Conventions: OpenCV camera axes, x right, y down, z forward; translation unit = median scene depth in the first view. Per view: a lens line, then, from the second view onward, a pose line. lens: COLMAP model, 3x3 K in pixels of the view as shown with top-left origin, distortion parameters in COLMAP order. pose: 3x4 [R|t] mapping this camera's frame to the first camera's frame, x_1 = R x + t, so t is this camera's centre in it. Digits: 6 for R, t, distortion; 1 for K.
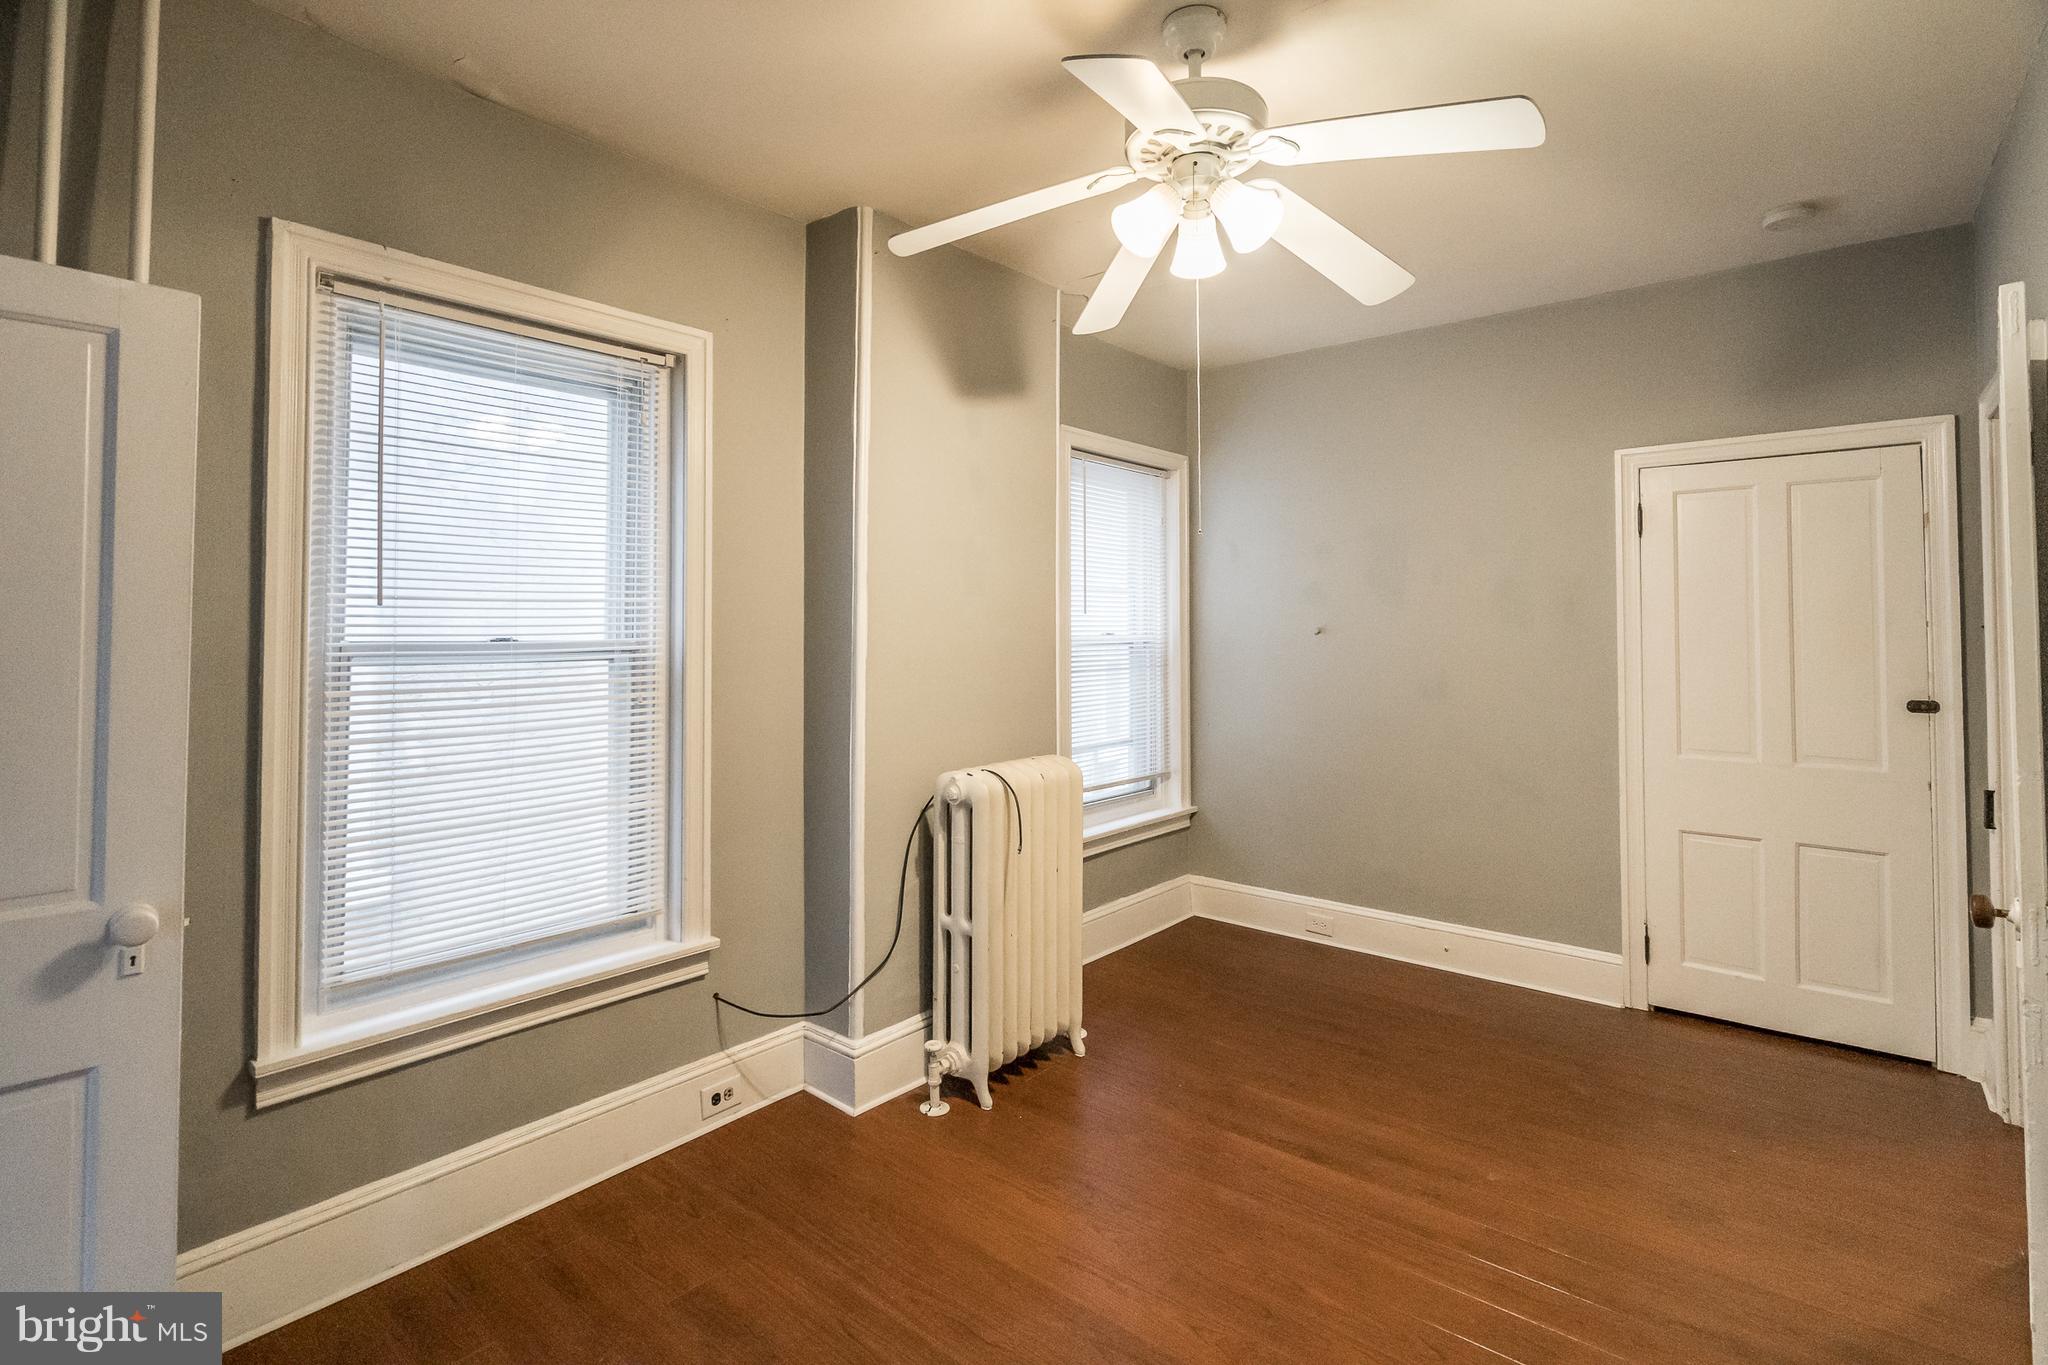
lens RADIAL K [[958.2, 0, 1022.1], [0, 958.2, 594.2], [0, 0, 1]] dist [-0.001886, -0.000370]
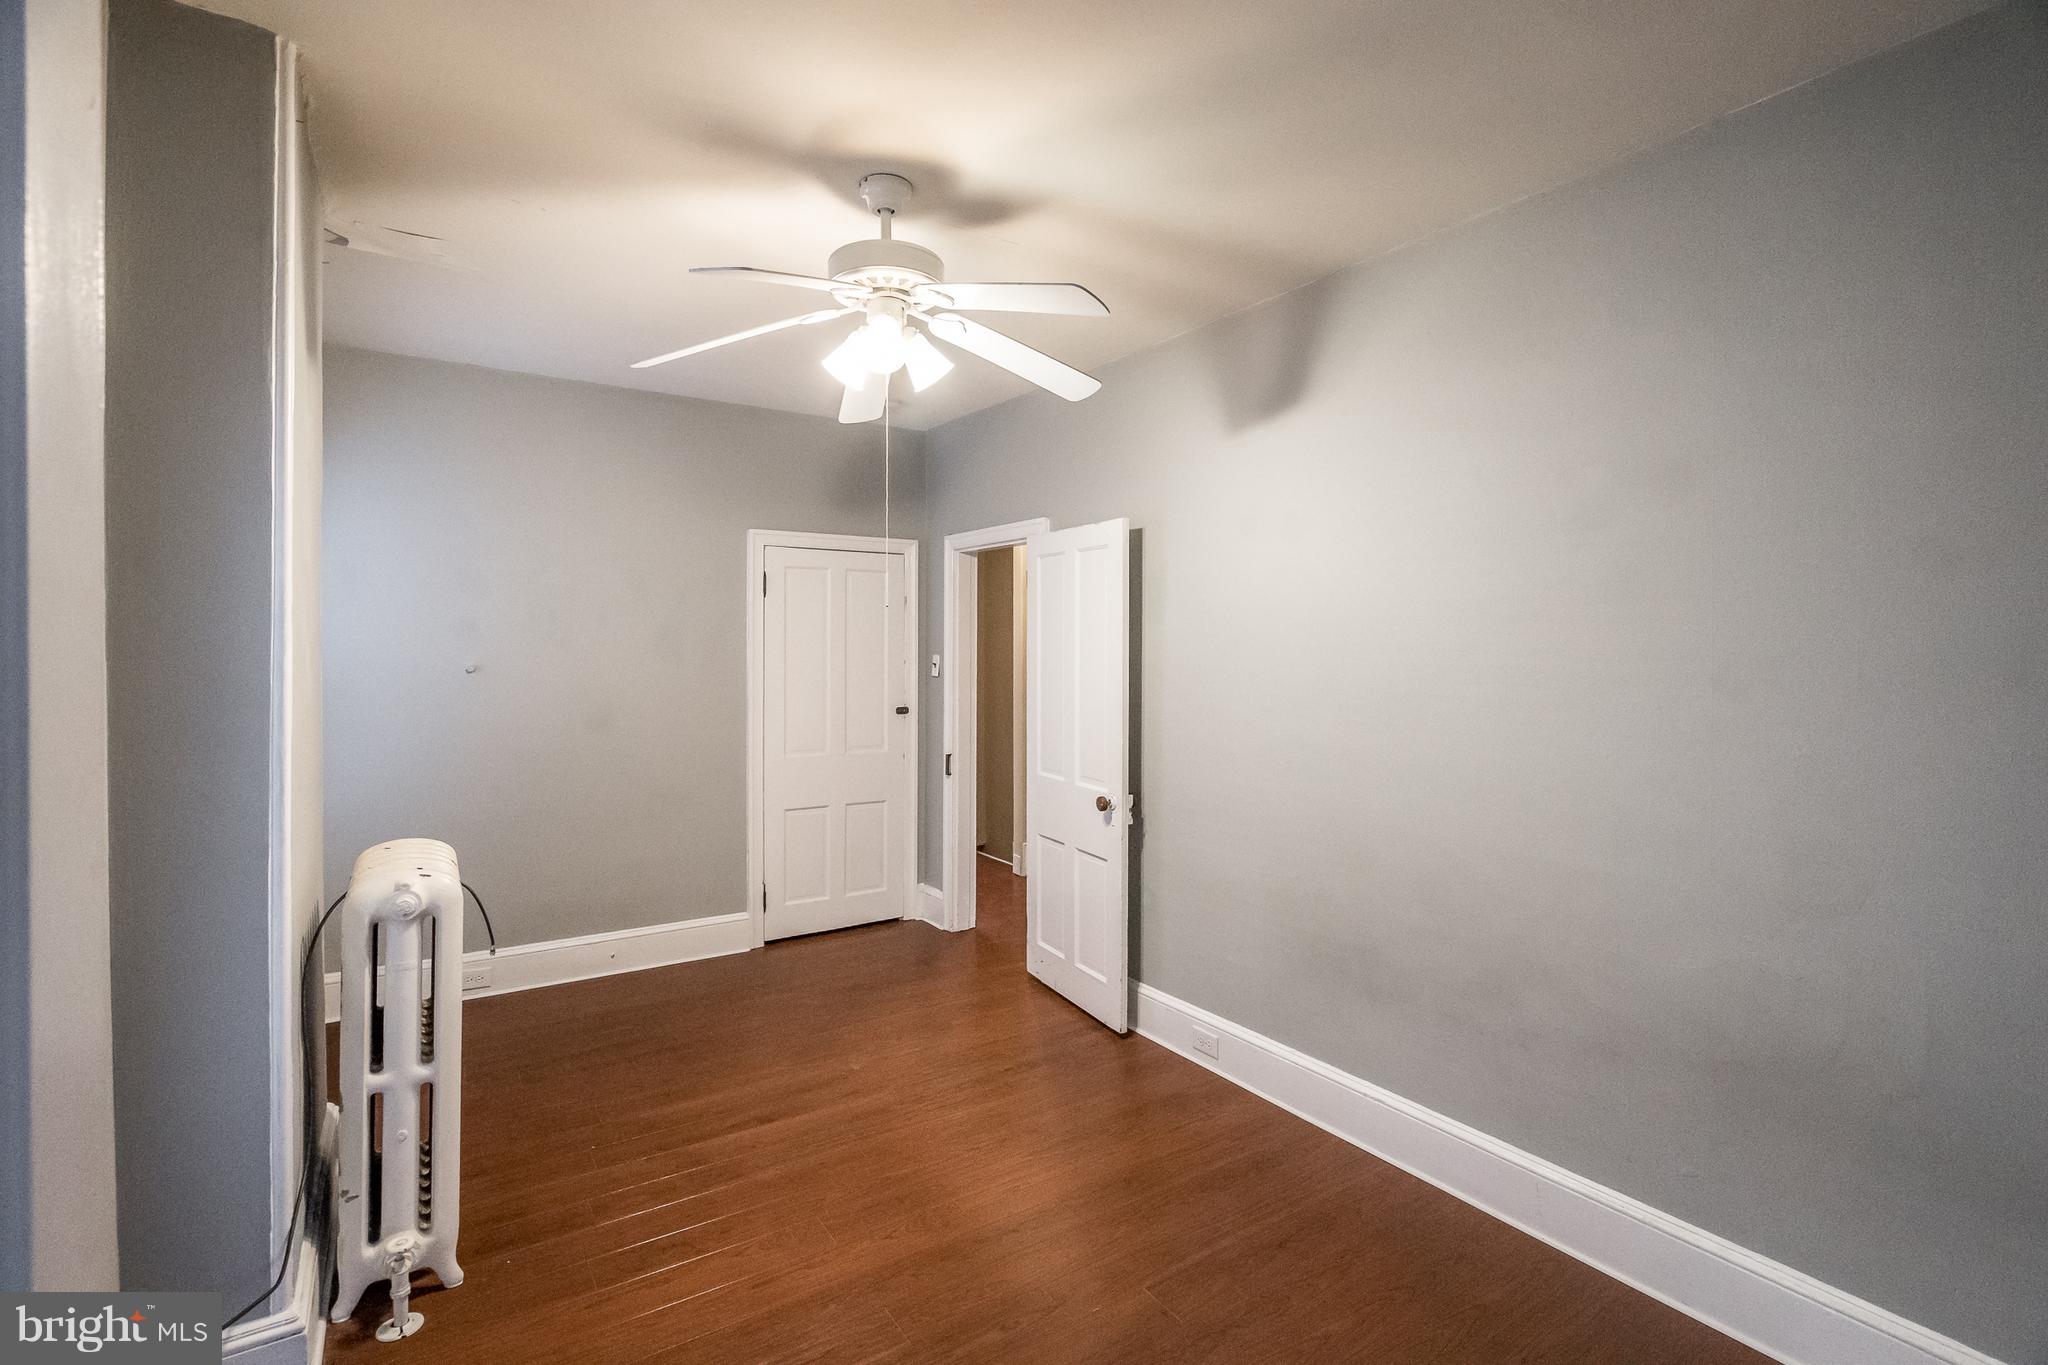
lens RADIAL K [[946.4, 0, 1023.5], [0, 946.4, 640.6], [0, 0, 1]] dist [-0.000777, 0.000456]
pose [[0.291062, 0.008678, 0.956665, -0.612635], [-0.037792, 0.999283, 0.002433, -0.018845], [-0.955958, -0.036862, 0.291181, 0.313005]]
